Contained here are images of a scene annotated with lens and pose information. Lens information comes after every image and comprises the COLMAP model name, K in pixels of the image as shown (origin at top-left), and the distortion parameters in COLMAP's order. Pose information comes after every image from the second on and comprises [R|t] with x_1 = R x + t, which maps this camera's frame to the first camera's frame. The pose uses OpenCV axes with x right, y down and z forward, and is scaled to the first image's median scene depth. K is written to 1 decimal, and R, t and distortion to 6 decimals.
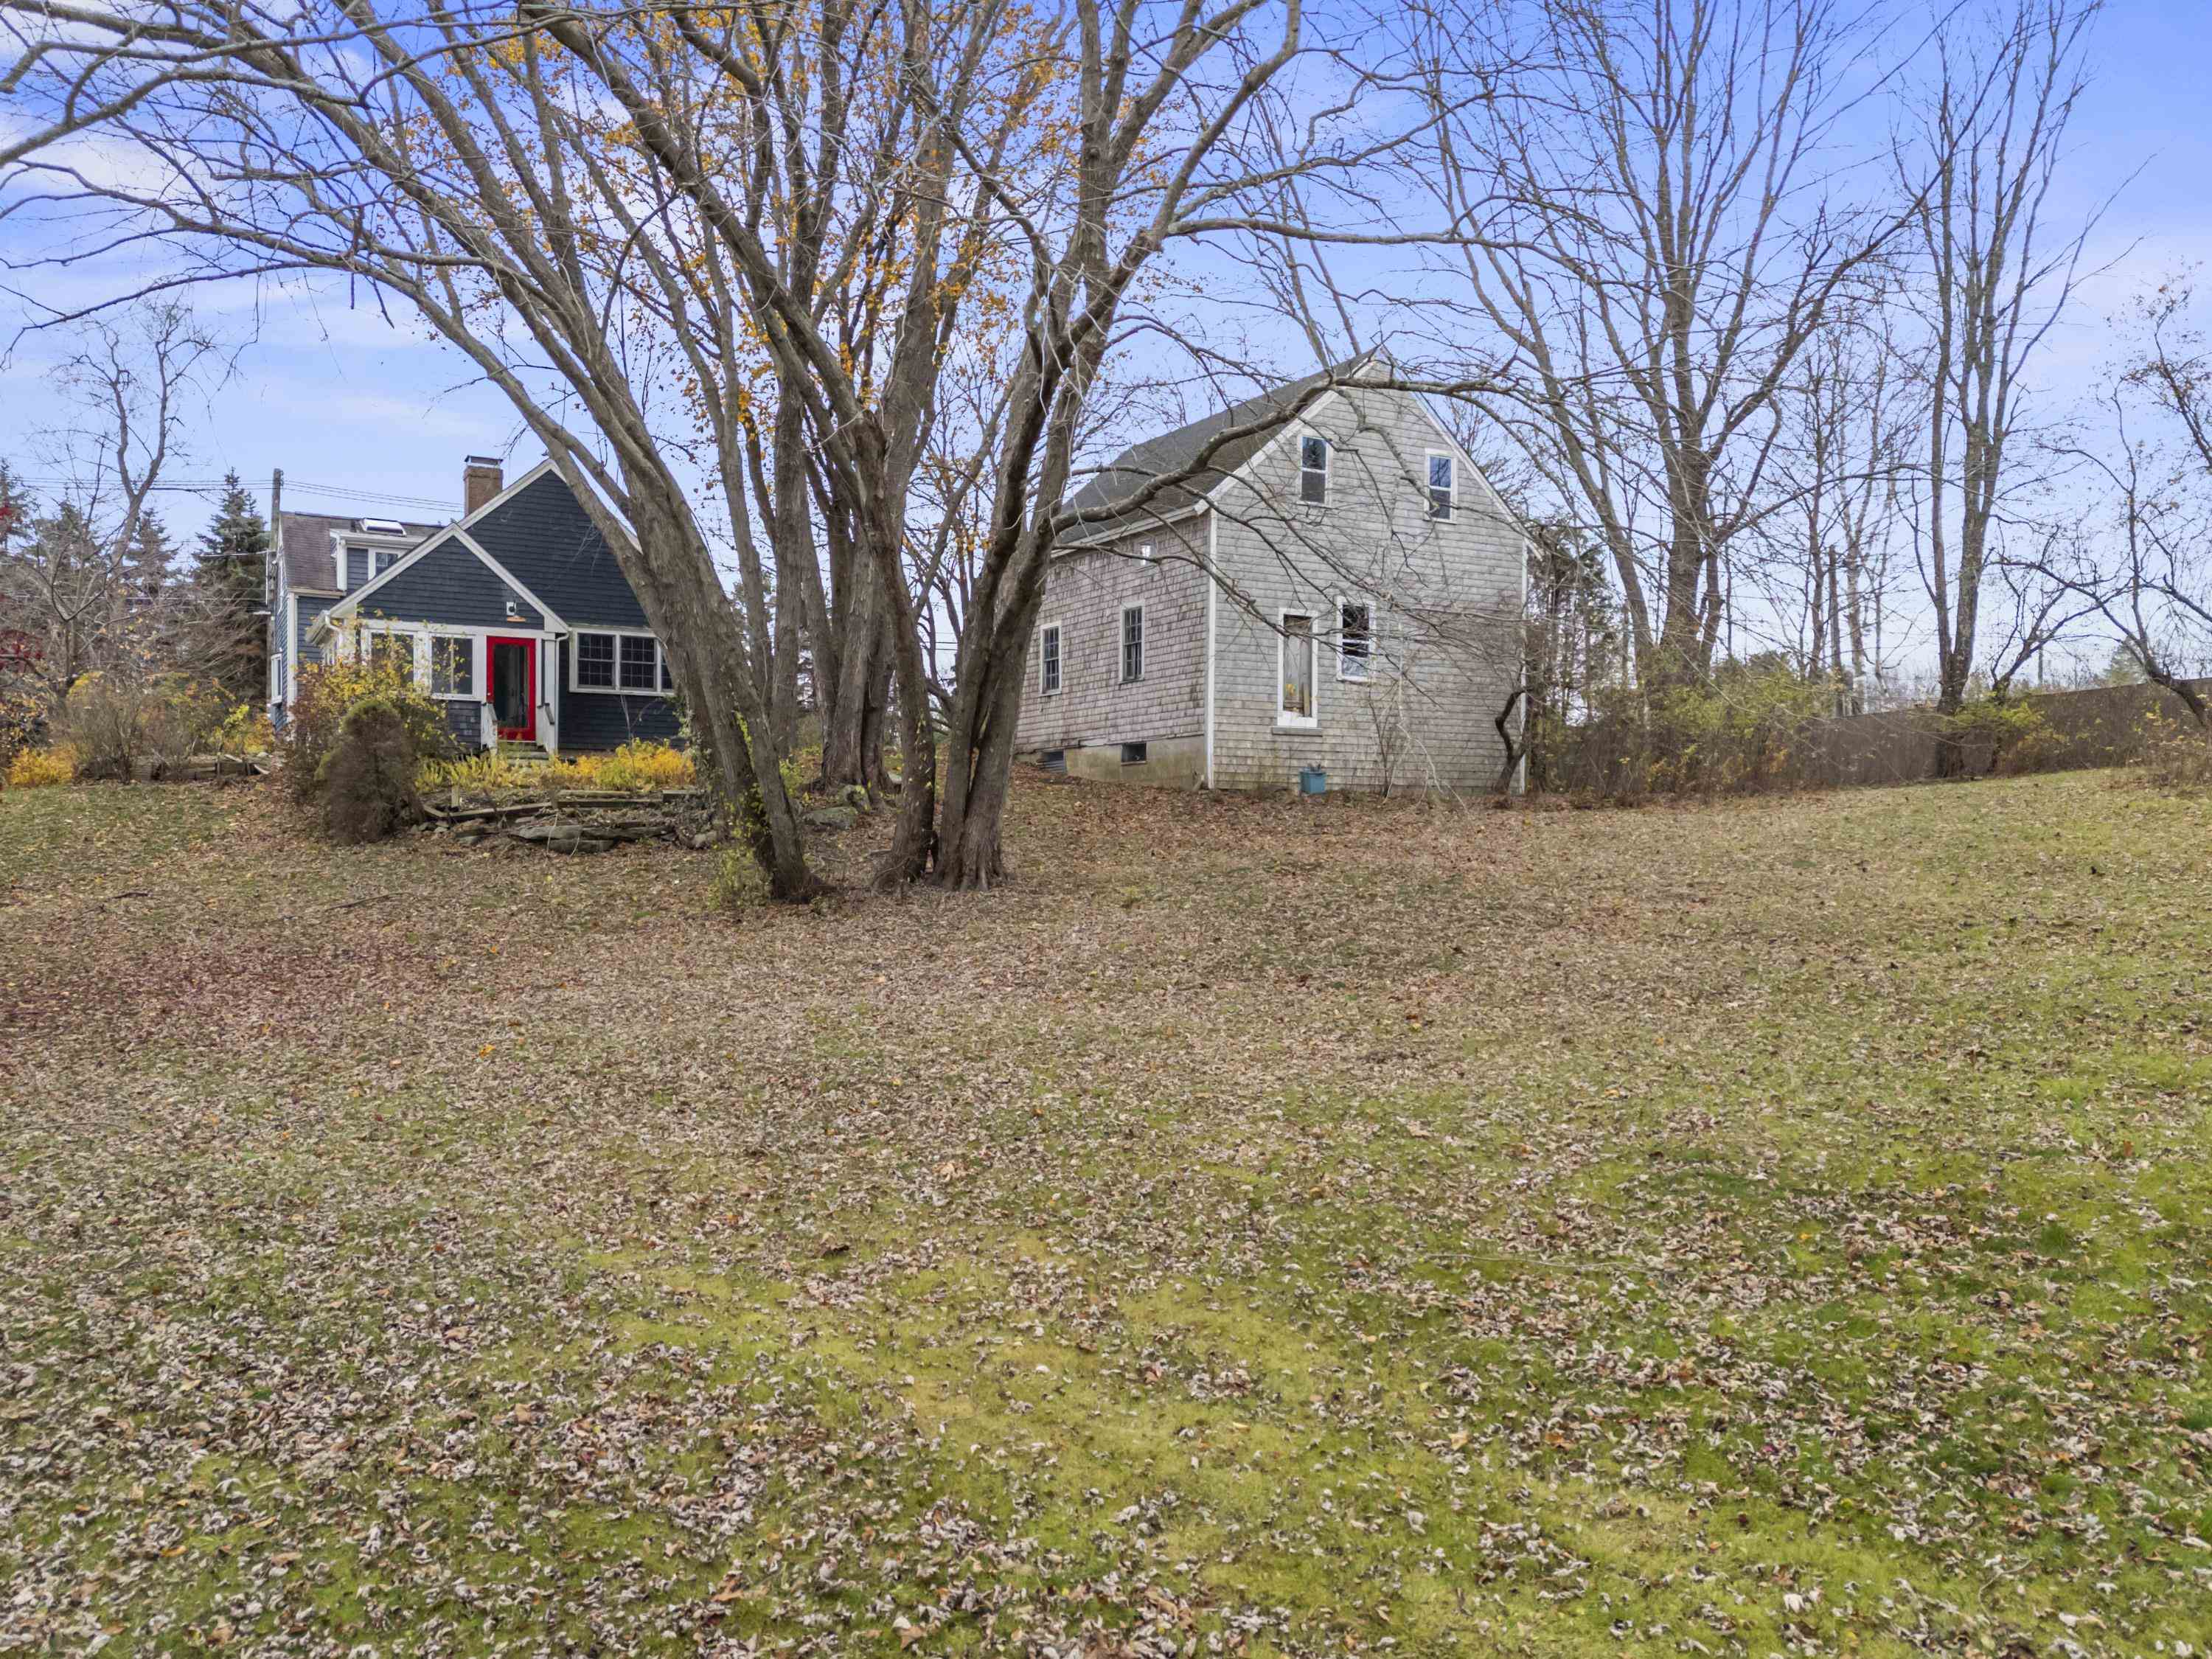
lens RADIAL K [[1593.5, 0, 1106.0], [0, 1593.5, 829.5], [0, 0, 1]] dist [0.119183, -0.128619]
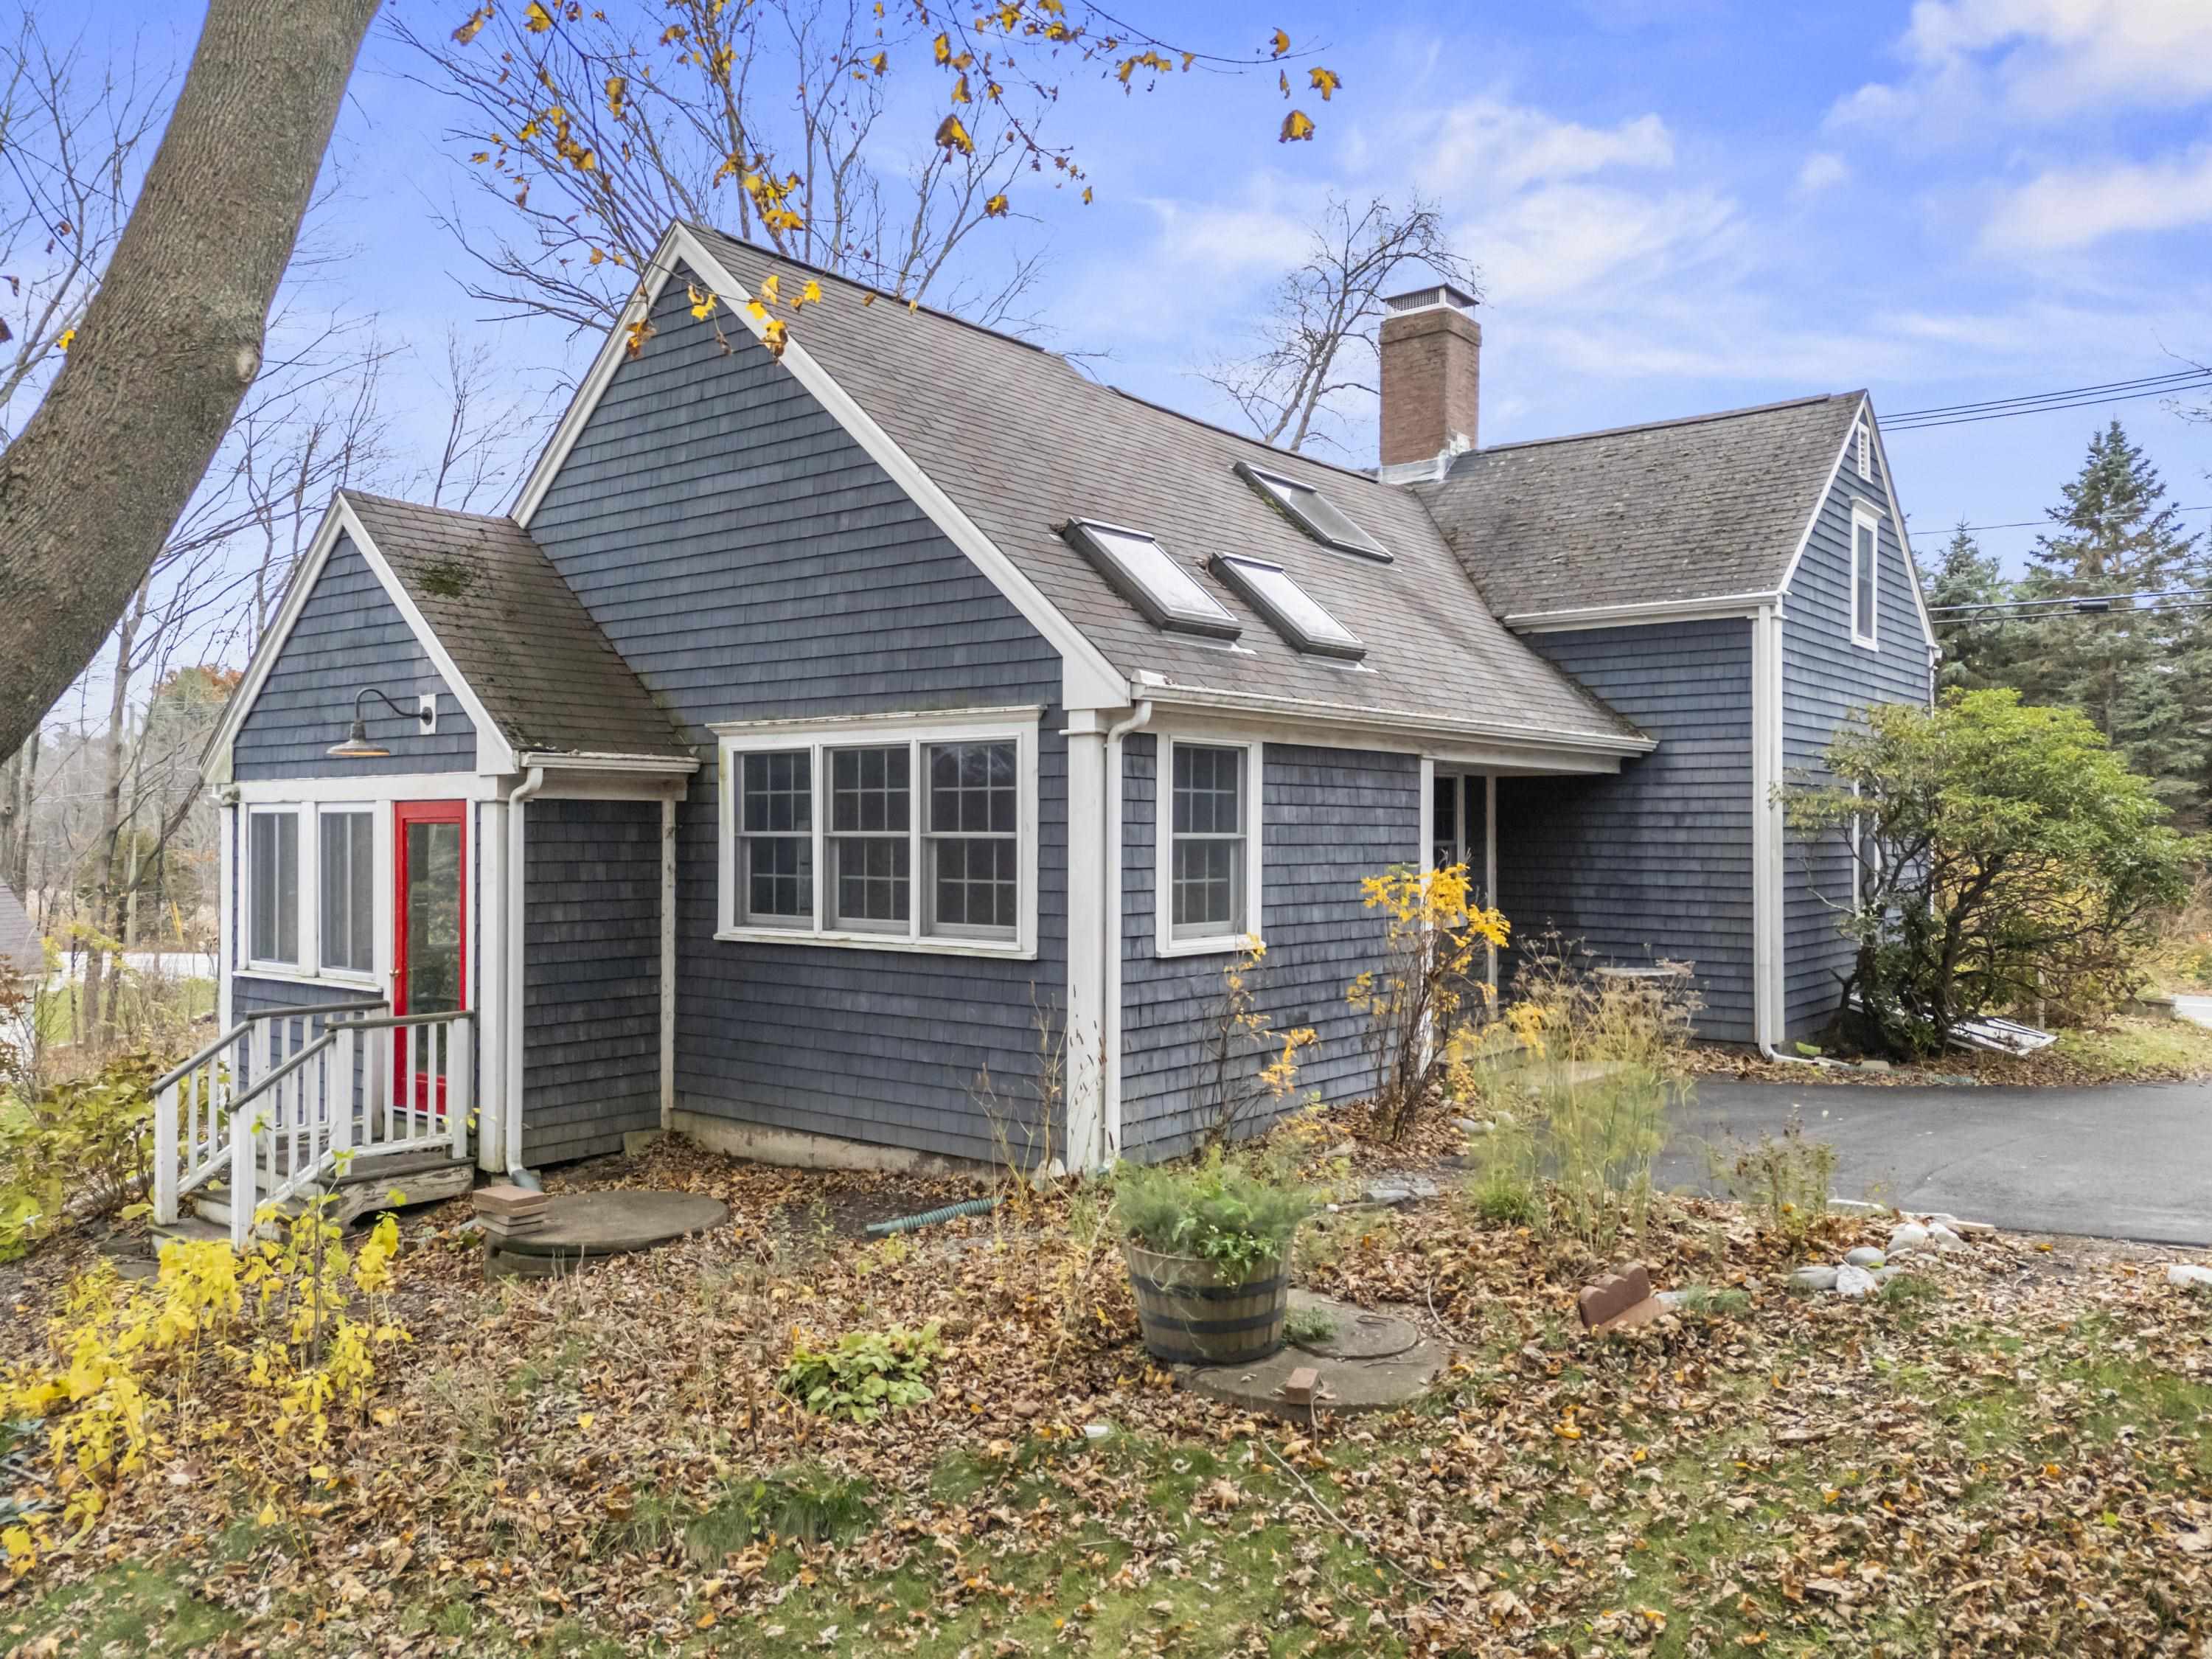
lens RADIAL K [[1593.5, 0, 1106.0], [0, 1593.5, 829.5], [0, 0, 1]] dist [0.119183, -0.128619]
pose [[0.377105, 0.003428, -0.926164, -0.010499], [0.004243, 0.999976, 0.005429, -0.106368], [0.926161, -0.005977, 0.377081, 0.934906]]
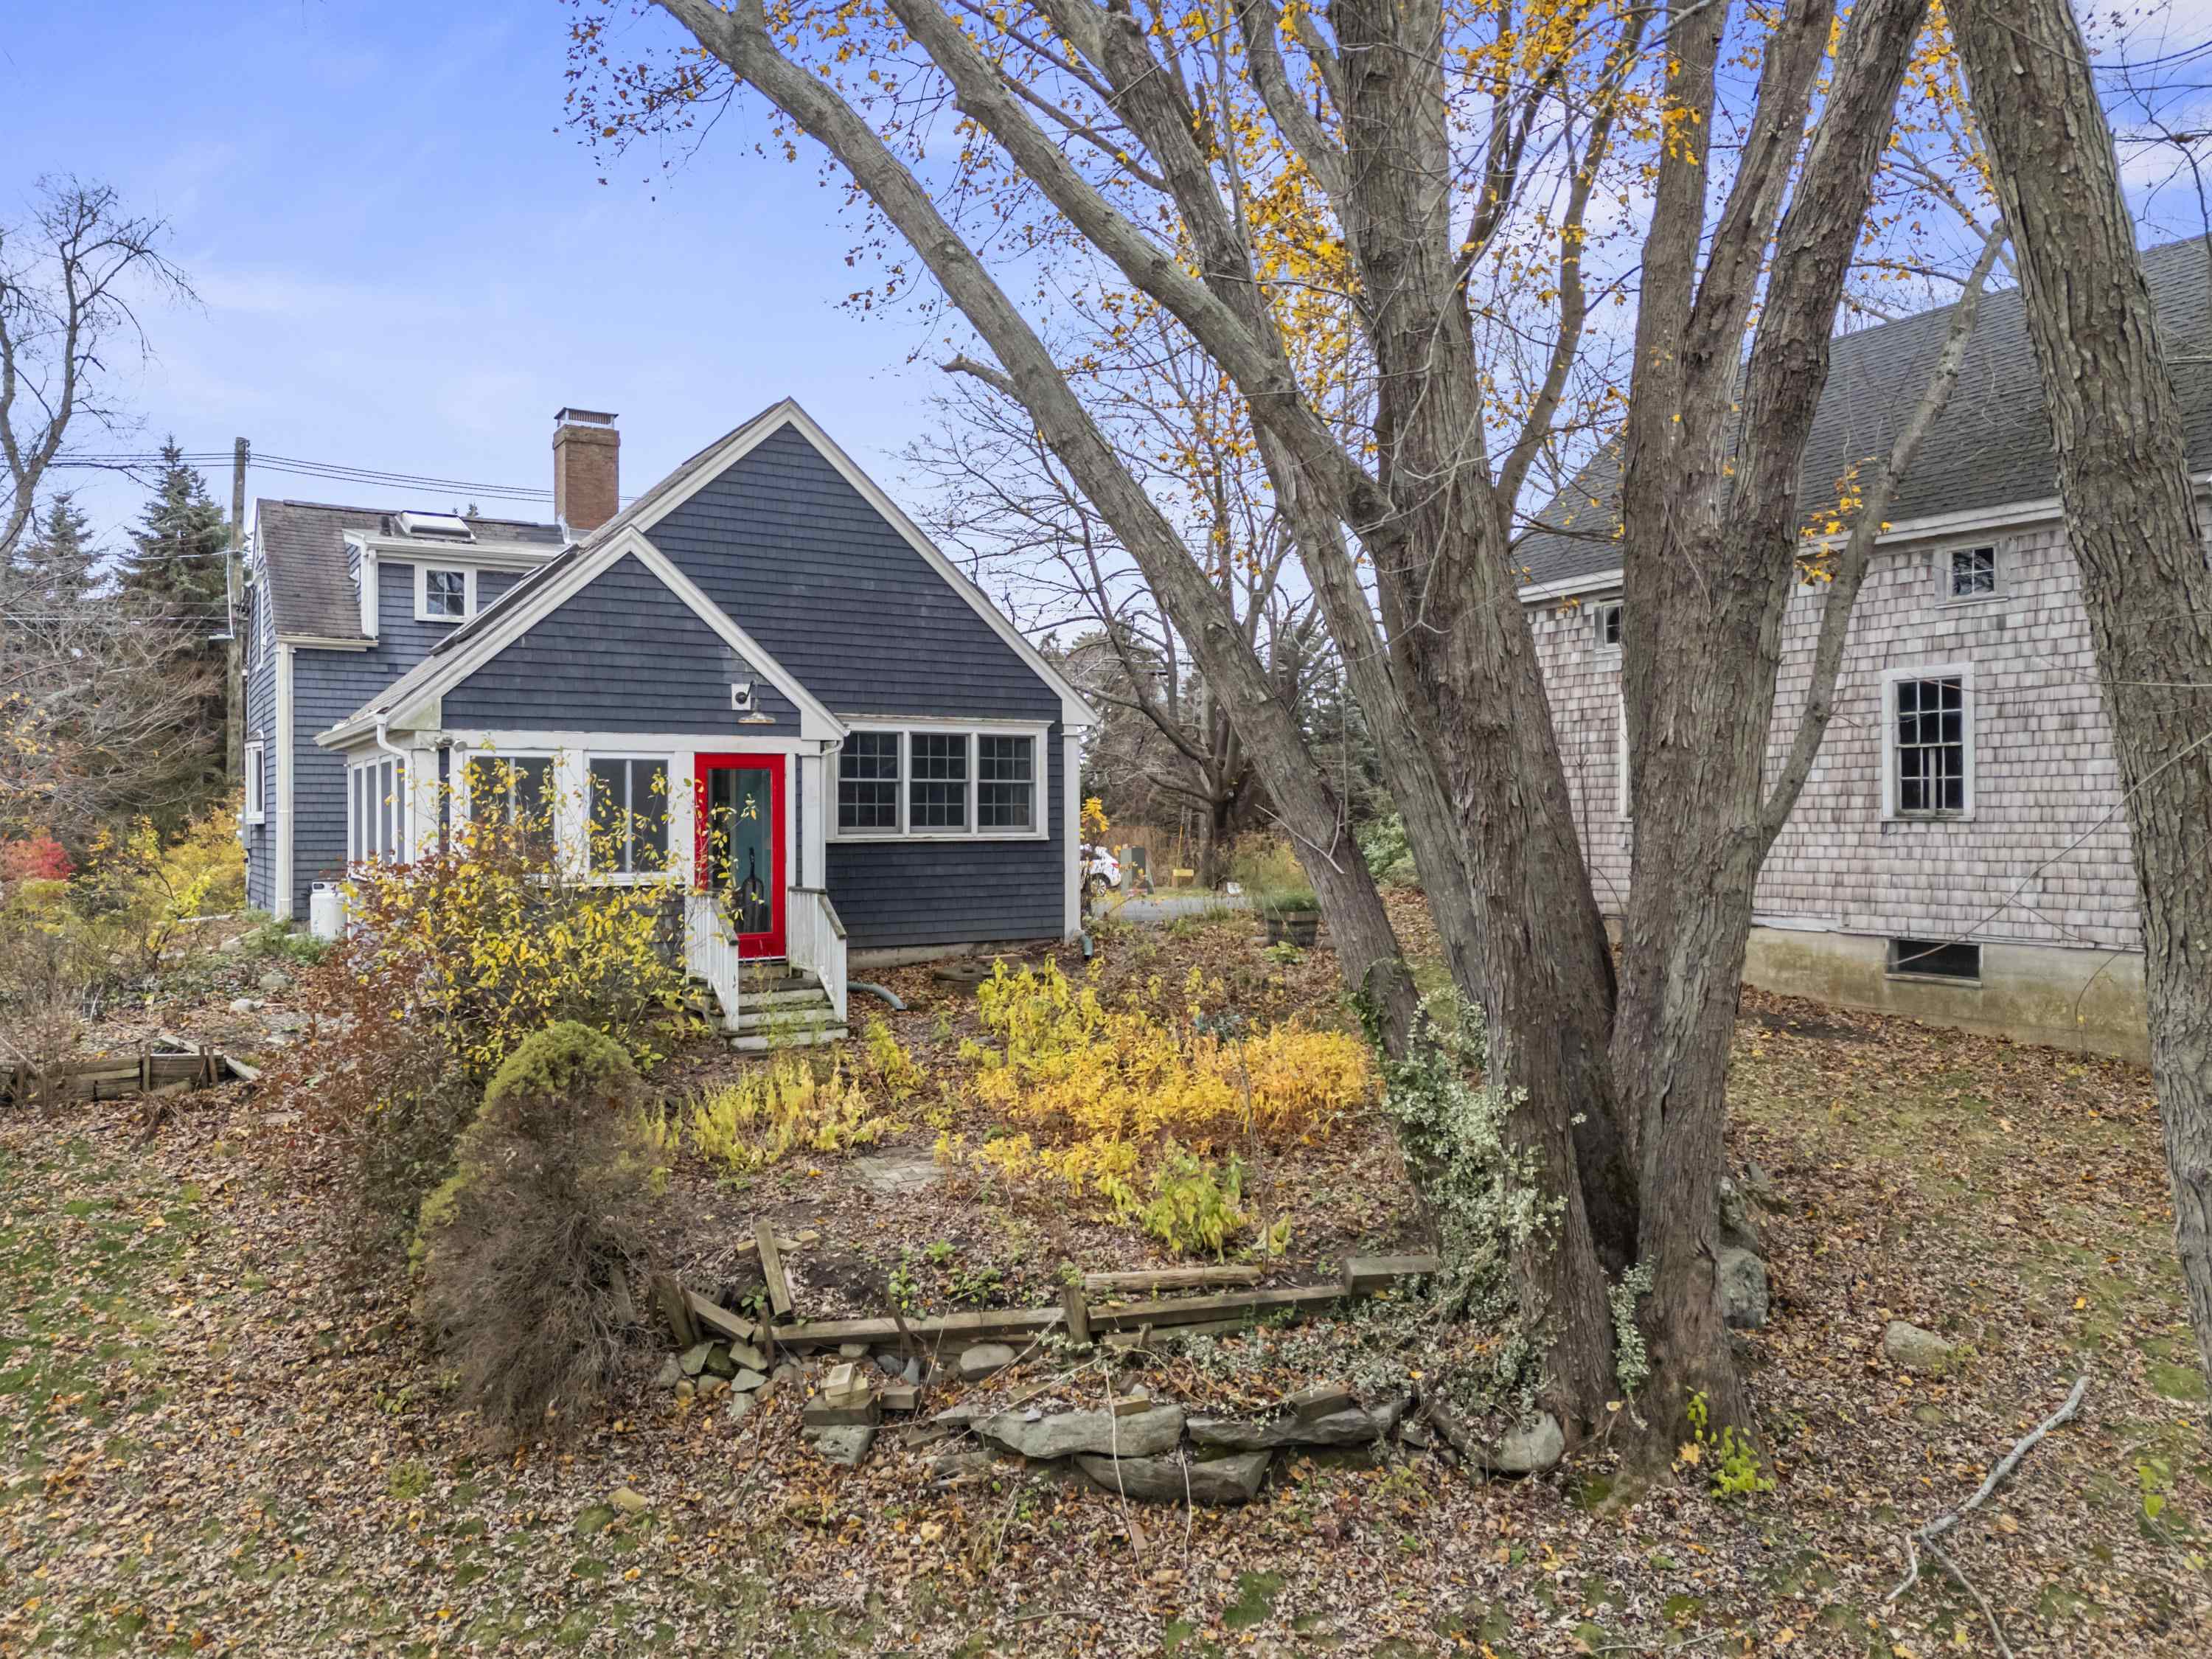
lens RADIAL K [[1593.5, 0, 1106.0], [0, 1593.5, 829.5], [0, 0, 1]] dist [0.119183, -0.128619]
pose [[0.999745, -0.005729, 0.021828, -0.247541], [0.005494, 0.999927, 0.010794, -0.093191], [-0.021888, -0.010672, 0.999703, 0.466365]]
